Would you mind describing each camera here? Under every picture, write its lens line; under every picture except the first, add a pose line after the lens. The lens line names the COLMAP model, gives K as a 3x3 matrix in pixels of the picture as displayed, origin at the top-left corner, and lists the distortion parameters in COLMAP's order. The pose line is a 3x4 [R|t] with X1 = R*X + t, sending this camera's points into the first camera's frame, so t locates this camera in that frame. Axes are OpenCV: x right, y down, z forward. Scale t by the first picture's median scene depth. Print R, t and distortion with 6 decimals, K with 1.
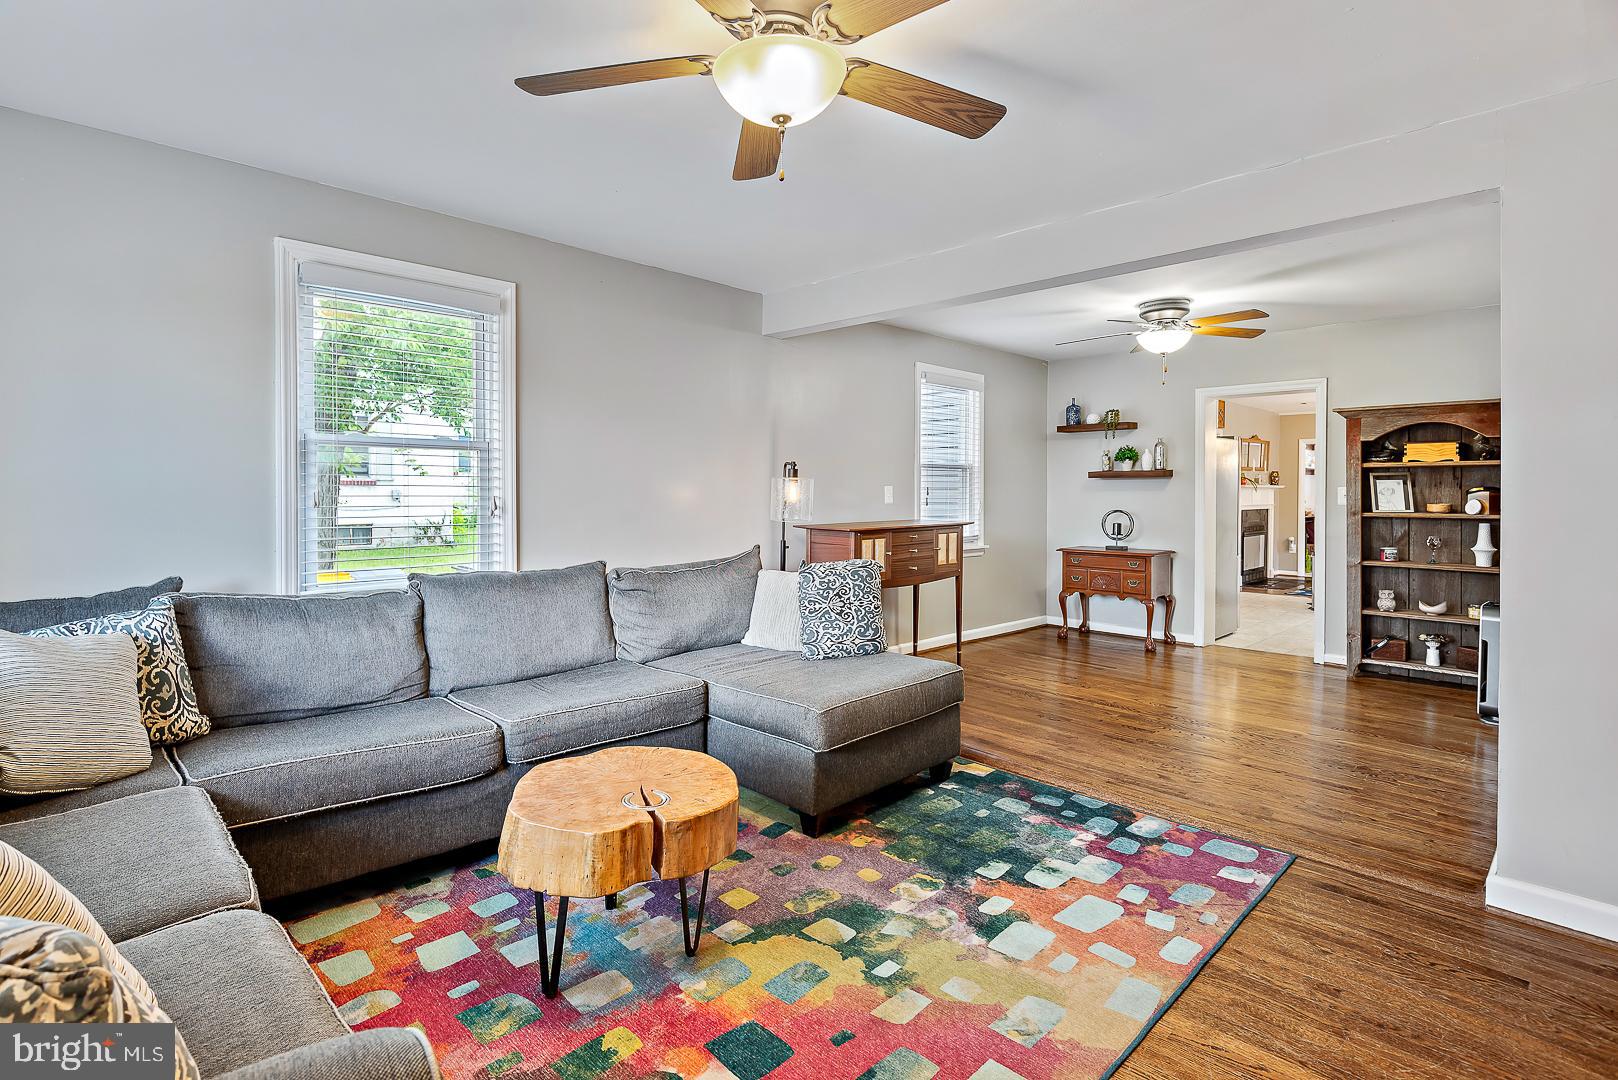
lens RADIAL K [[790.3, 0, 804.8], [0, 790.3, 498.6], [0, 0, 1]] dist [0.025899, -0.022440]
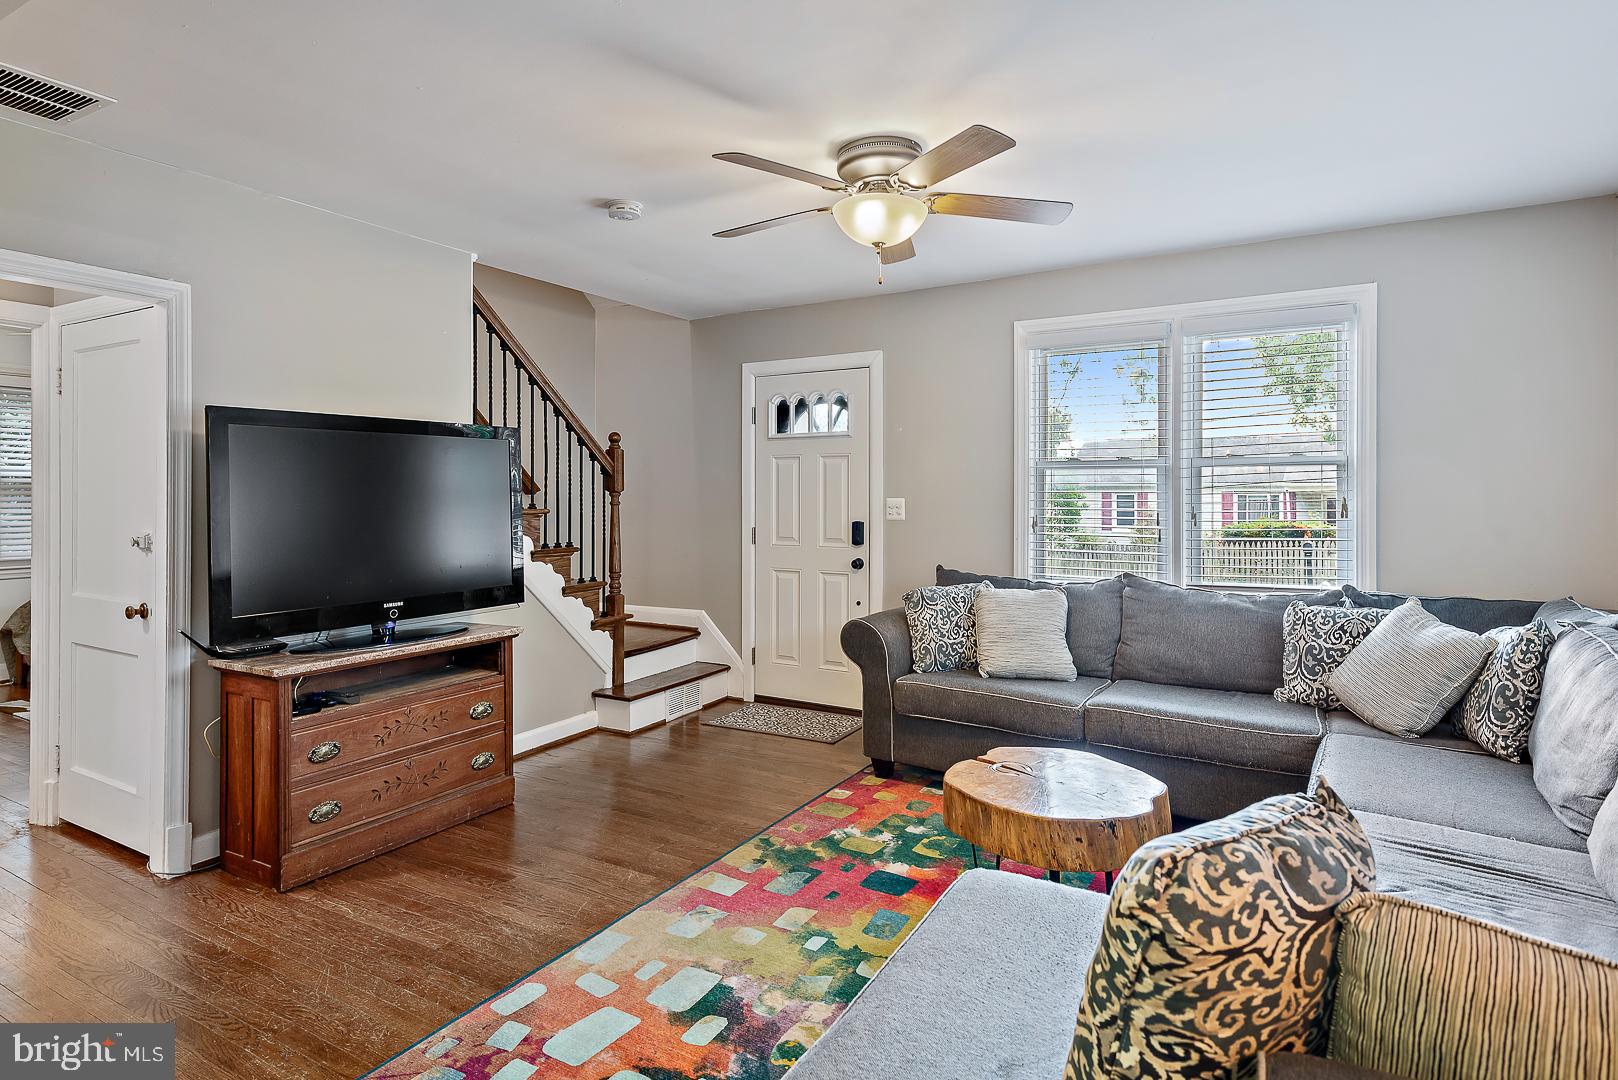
lens RADIAL K [[857.8, 0, 806.2], [0, 857.8, 493.5], [0, 0, 1]] dist [0.035220, -0.001335]
pose [[-0.967169, -0.003671, -0.254109, 0.189104], [-0.003788, 0.999993, -0.000030, -0.014567], [0.254107, 0.000934, -0.967176, 0.965119]]
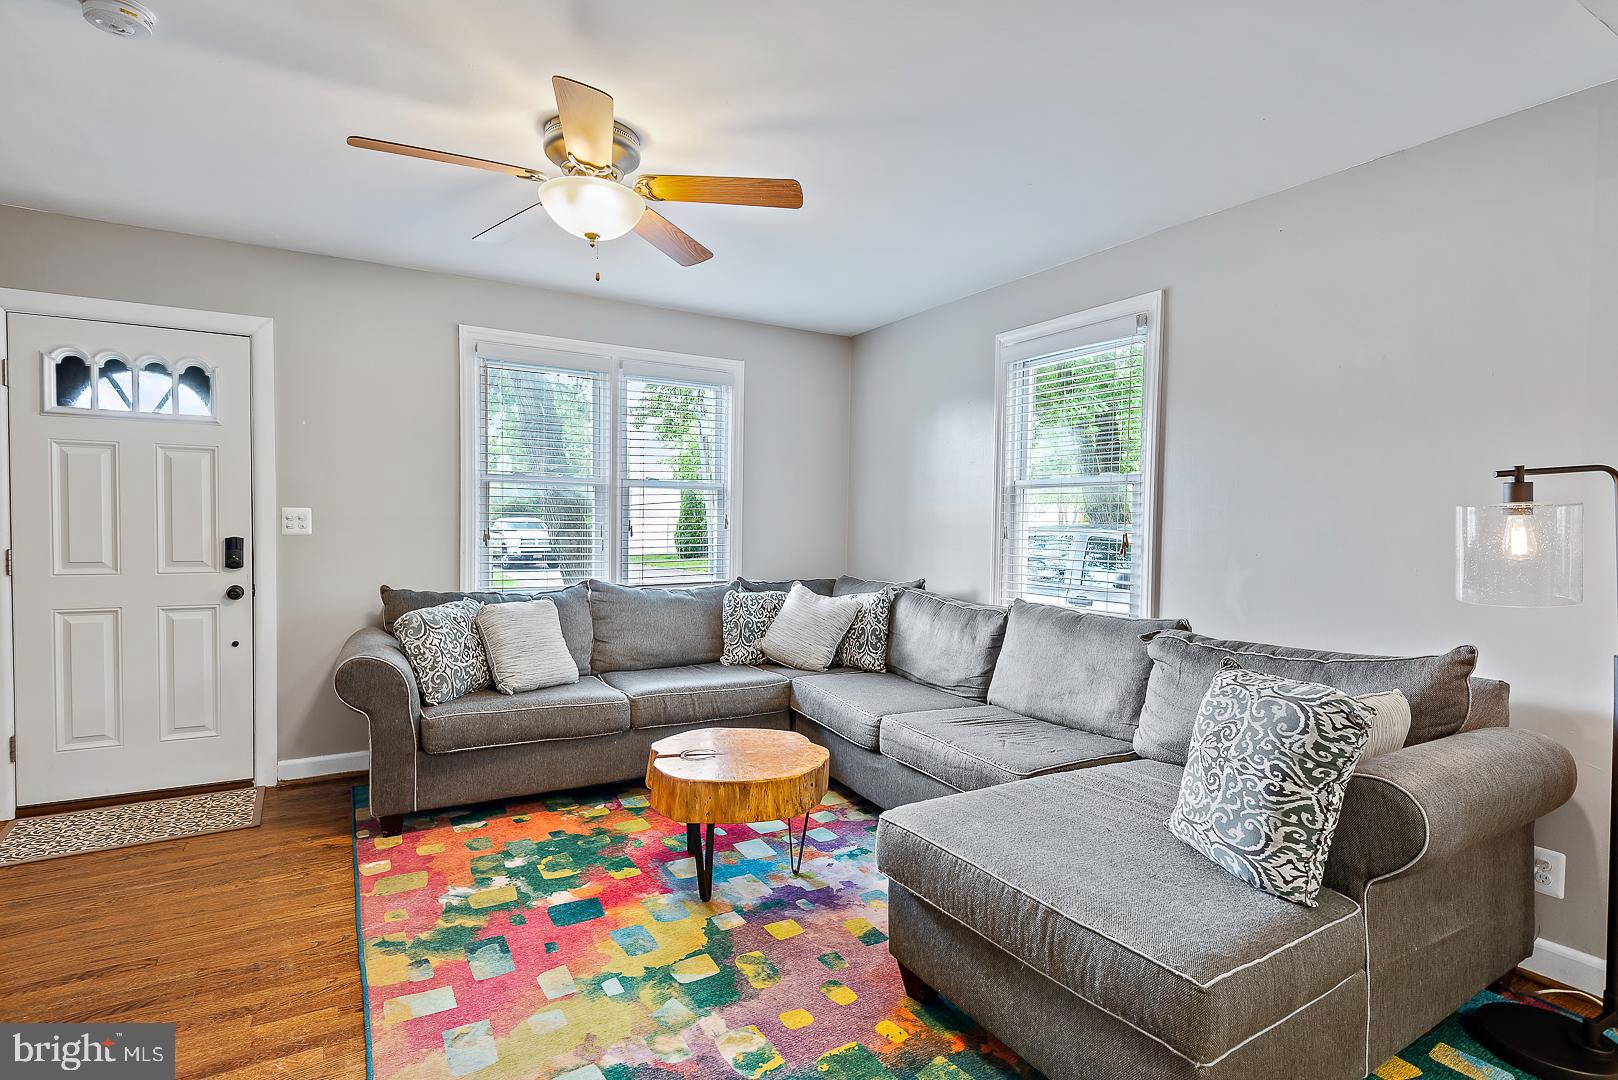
lens RADIAL K [[798.6, 0, 803.0], [0, 798.6, 544.4], [0, 0, 1]] dist [0.034828, -0.025073]
pose [[-0.249133, 0.027354, -0.968083, 0.463644], [-0.019974, 0.999243, 0.033375, -0.009710], [0.968263, 0.027651, -0.248398, 0.662870]]
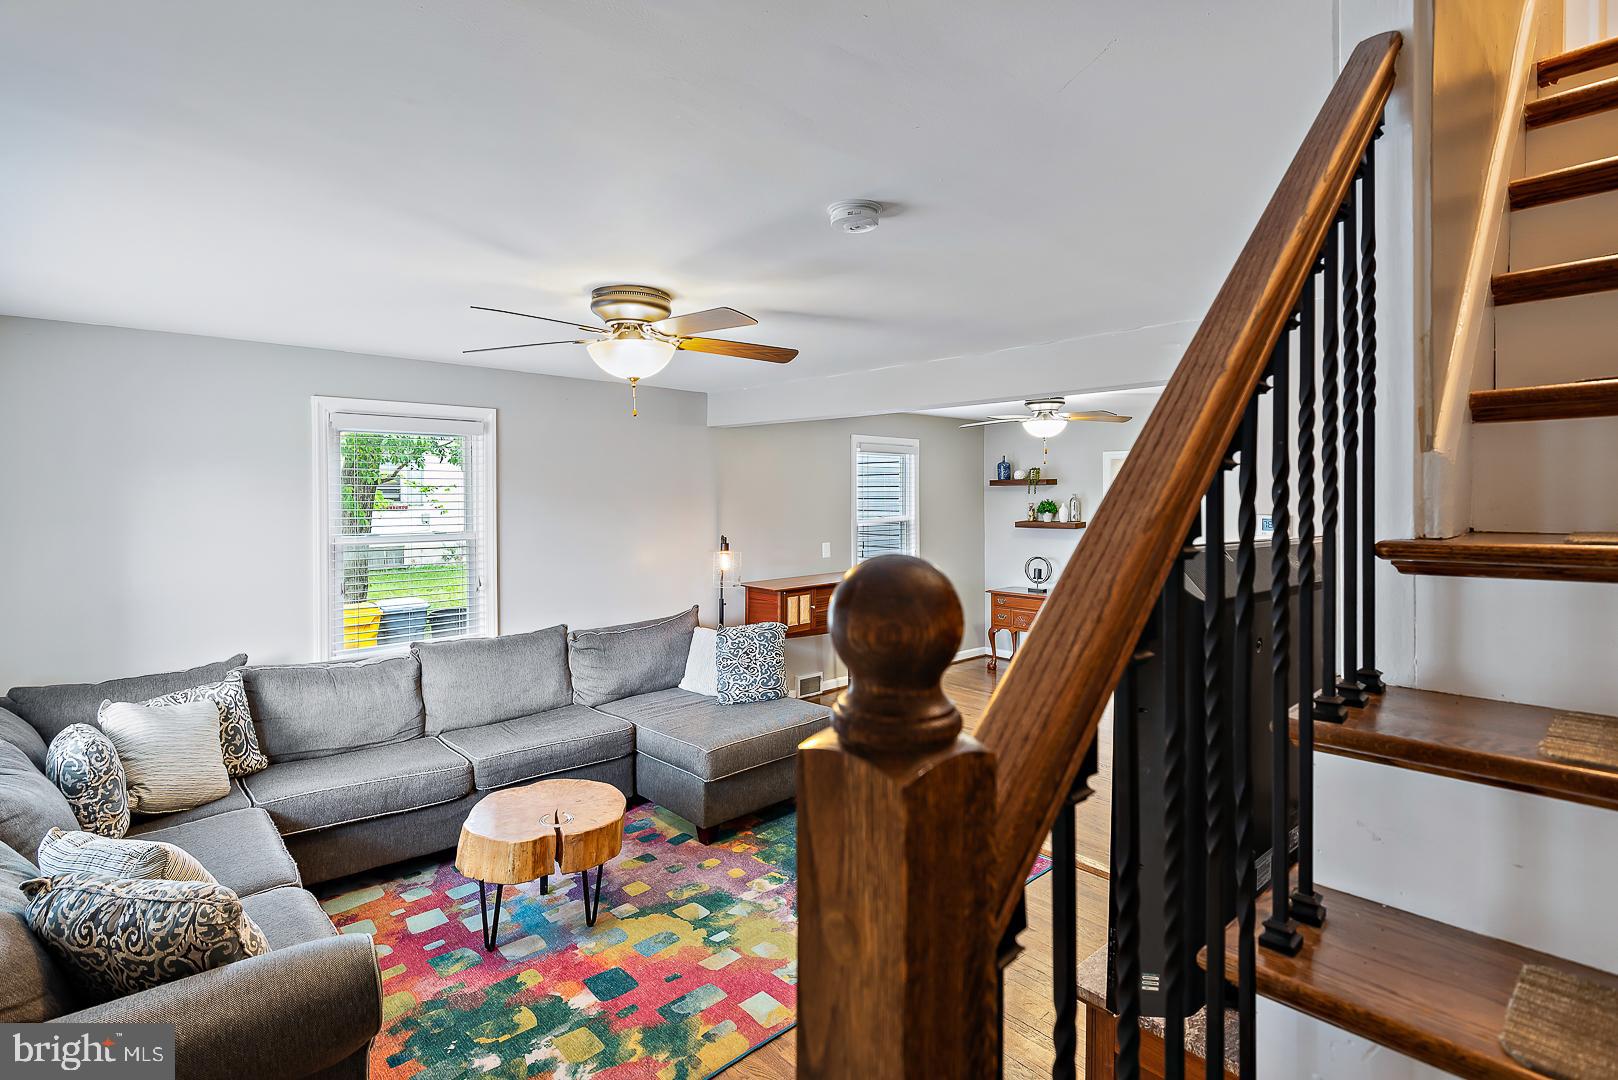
lens RADIAL K [[790.3, 0, 804.8], [0, 790.3, 498.6], [0, 0, 1]] dist [0.025899, -0.022440]
pose [[0.999299, -0.005139, -0.037075, 0.141422], [0.005044, 0.999984, -0.002658, -0.093787], [0.037088, 0.002469, 0.999309, -0.204858]]
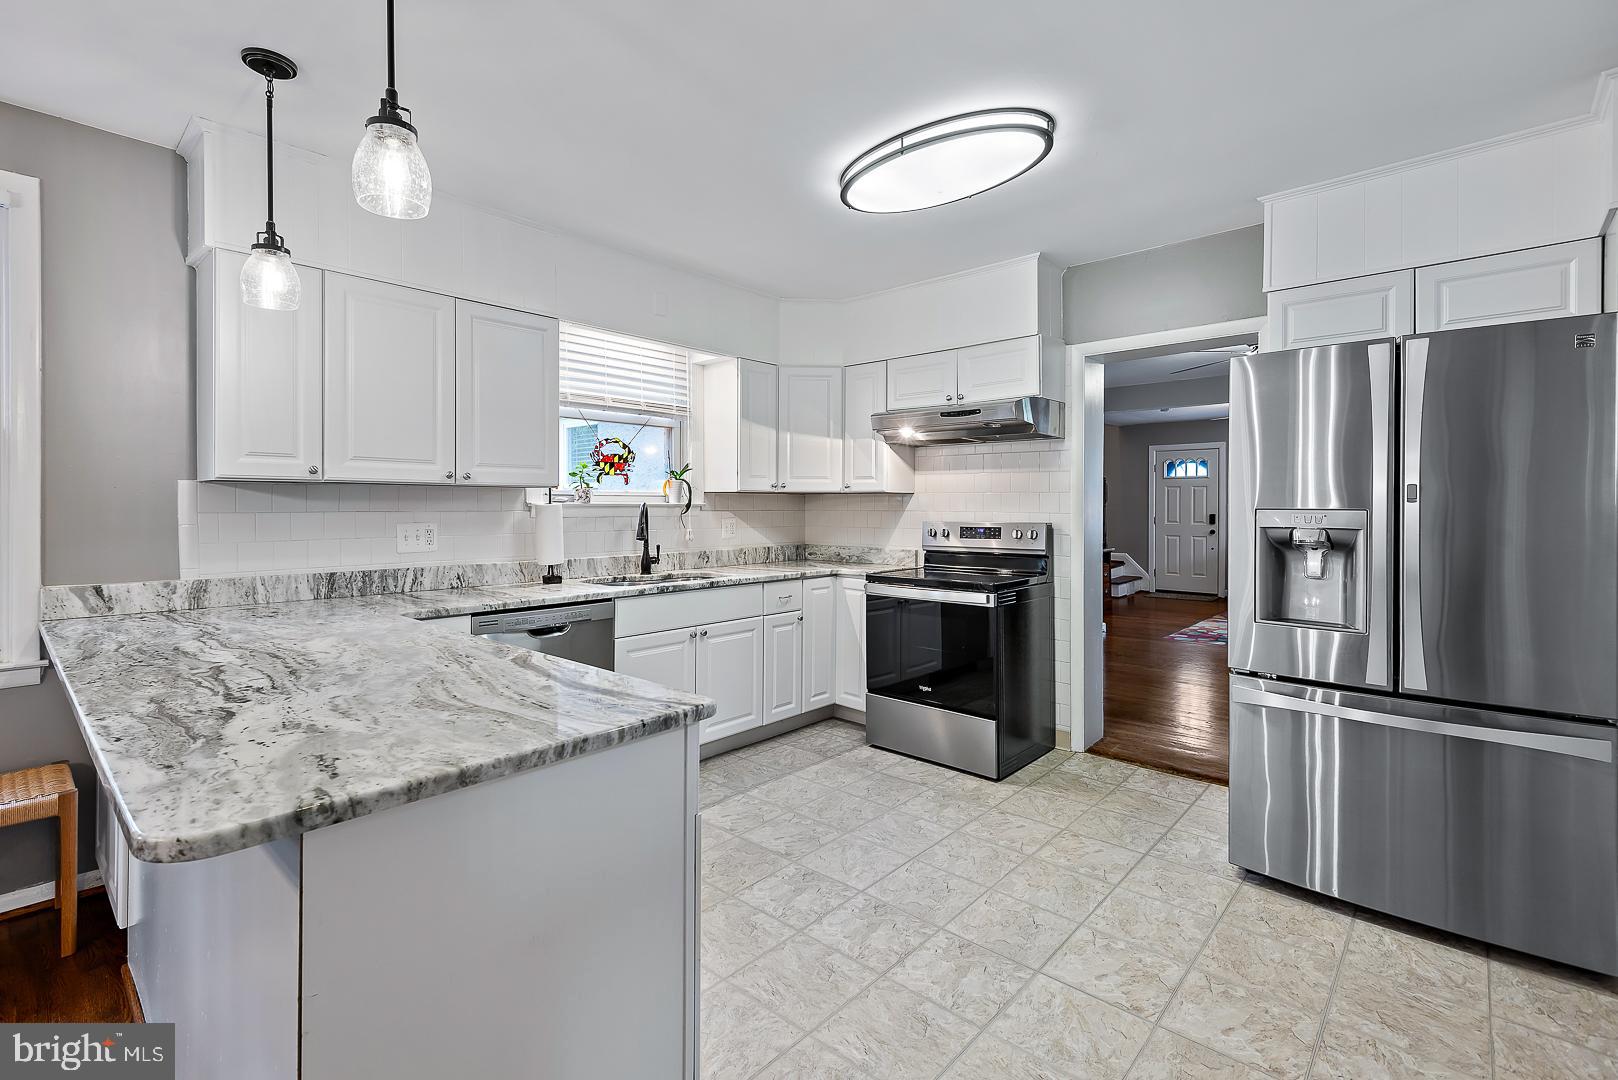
lens RADIAL K [[729.6, 0, 807.8], [0, 729.6, 507.5], [0, 0, 1]] dist [0.015568, -0.005497]
pose [[-0.998399, -0.003117, -0.056478, 1.168562], [-0.003598, 0.999958, 0.008410, -0.013546], [0.056449, 0.008600, -0.998368, 2.037547]]
